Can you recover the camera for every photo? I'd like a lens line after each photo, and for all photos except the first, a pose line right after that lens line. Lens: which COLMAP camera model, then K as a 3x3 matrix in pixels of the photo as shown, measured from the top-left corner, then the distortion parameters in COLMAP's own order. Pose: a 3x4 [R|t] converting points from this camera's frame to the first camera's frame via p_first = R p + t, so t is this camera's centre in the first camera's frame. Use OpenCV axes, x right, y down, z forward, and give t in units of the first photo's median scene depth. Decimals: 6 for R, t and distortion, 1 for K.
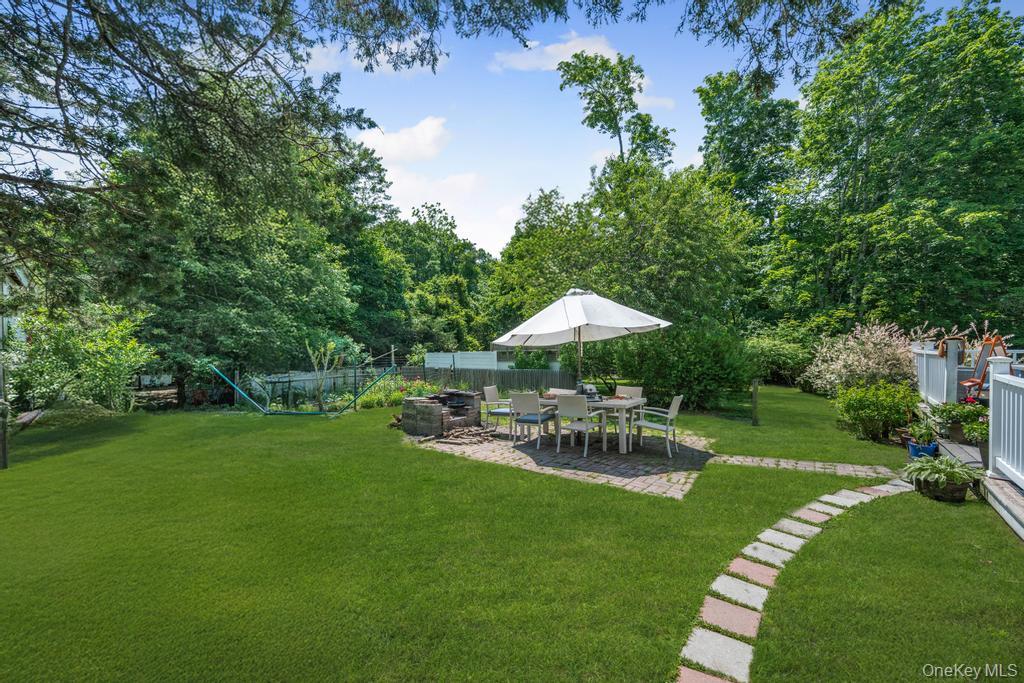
lens RADIAL K [[404.1, 0, 512.0], [0, 404.1, 341.5], [0, 0, 1]] dist [0.000587, 0.000050]
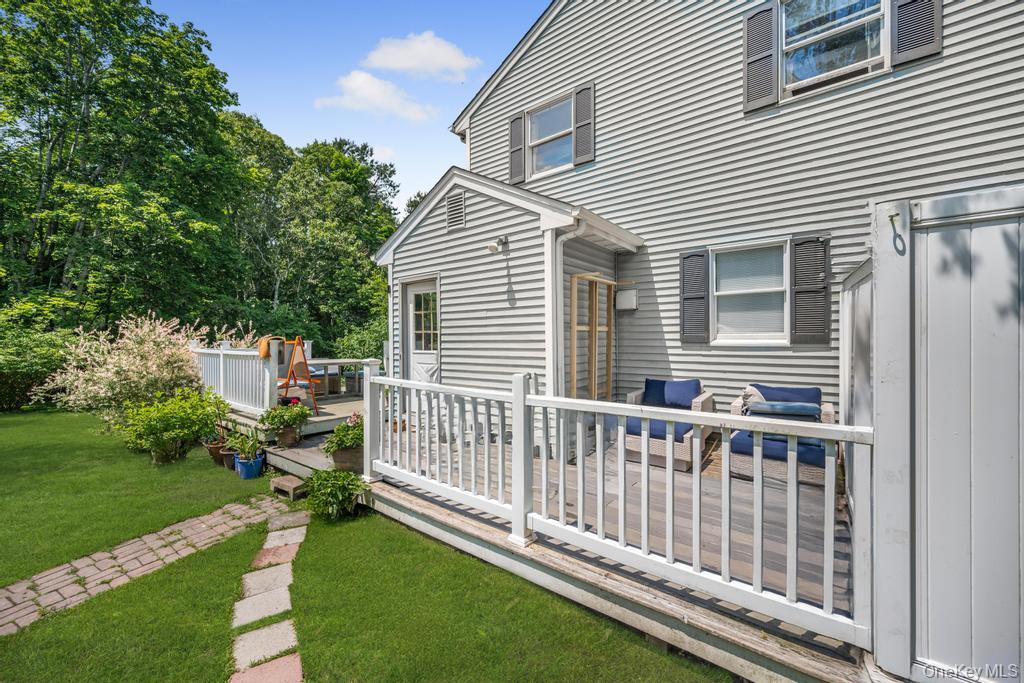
lens RADIAL K [[404.1, 0, 512.0], [0, 404.1, 341.5], [0, 0, 1]] dist [0.000587, 0.000050]
pose [[0.004377, -0.000341, 0.999990, 0.045893], [-0.009485, 0.999955, 0.000383, -0.001609], [-0.999945, -0.009486, 0.004374, 0.142555]]
